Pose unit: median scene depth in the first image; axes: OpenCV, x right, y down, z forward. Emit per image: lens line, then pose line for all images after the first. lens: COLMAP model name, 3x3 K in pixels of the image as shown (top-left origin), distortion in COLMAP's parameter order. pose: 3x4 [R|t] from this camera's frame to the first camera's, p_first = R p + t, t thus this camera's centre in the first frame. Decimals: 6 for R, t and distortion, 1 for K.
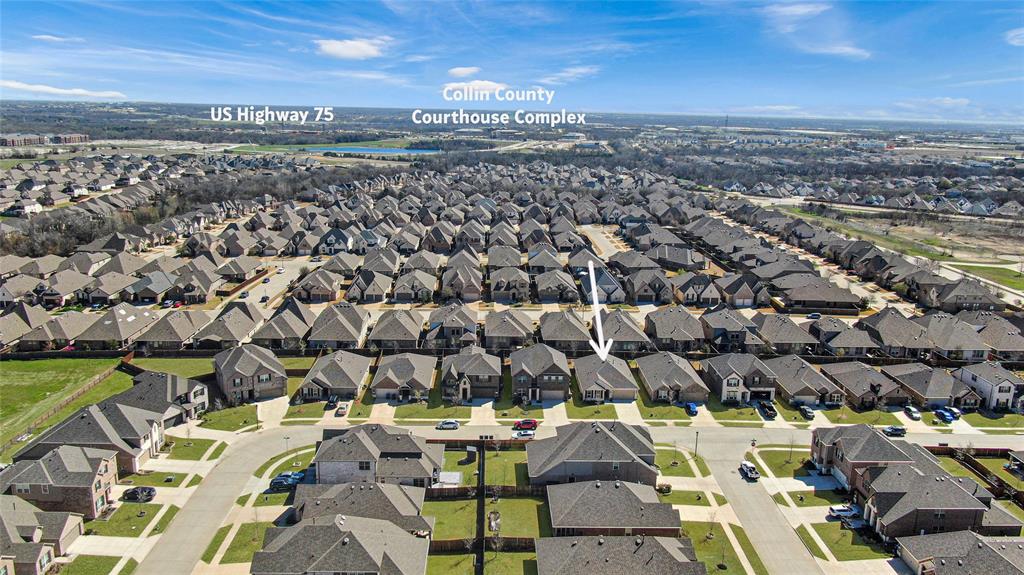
lens RADIAL K [[785.7, 0, 506.3], [0, 785.7, 255.2], [0, 0, 1]] dist [-0.006326, 0.000404]
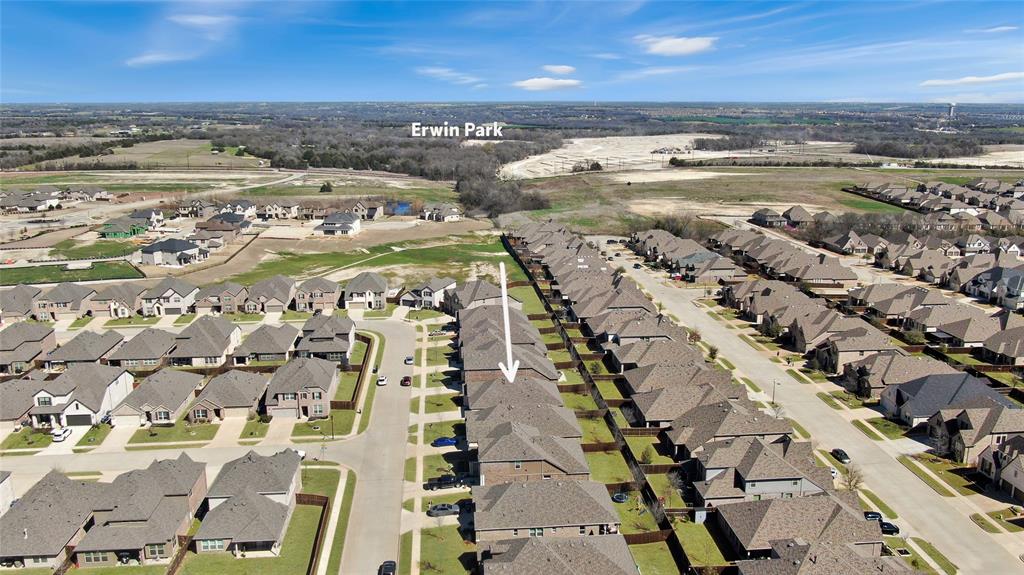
lens RADIAL K [[798.7, 0, 512.0], [0, 798.7, 287.5], [0, 0, 1]] dist [-0.011601, -0.003377]
pose [[0.065904, 0.204793, -0.976584, 1.051128], [-0.189652, 0.963442, 0.189239, -0.149658], [0.979637, 0.172740, 0.102335, 0.930004]]
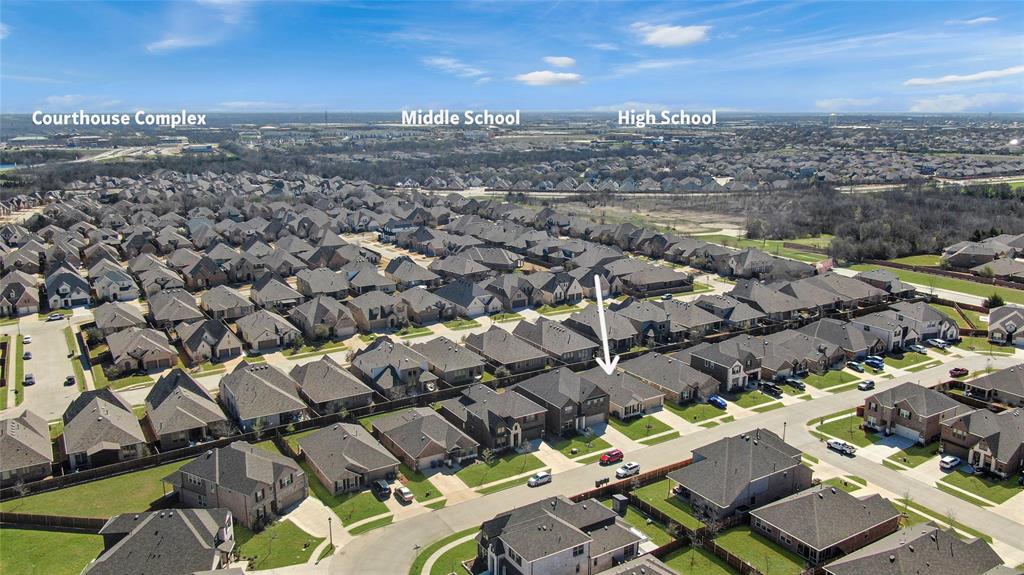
lens RADIAL K [[798.7, 0, 512.0], [0, 798.7, 287.5], [0, 0, 1]] dist [-0.011601, -0.003377]
pose [[0.861171, -0.134748, 0.490131, -0.460278], [0.114842, 0.990869, 0.070633, -0.051674], [-0.495173, -0.004539, 0.868783, 0.239374]]
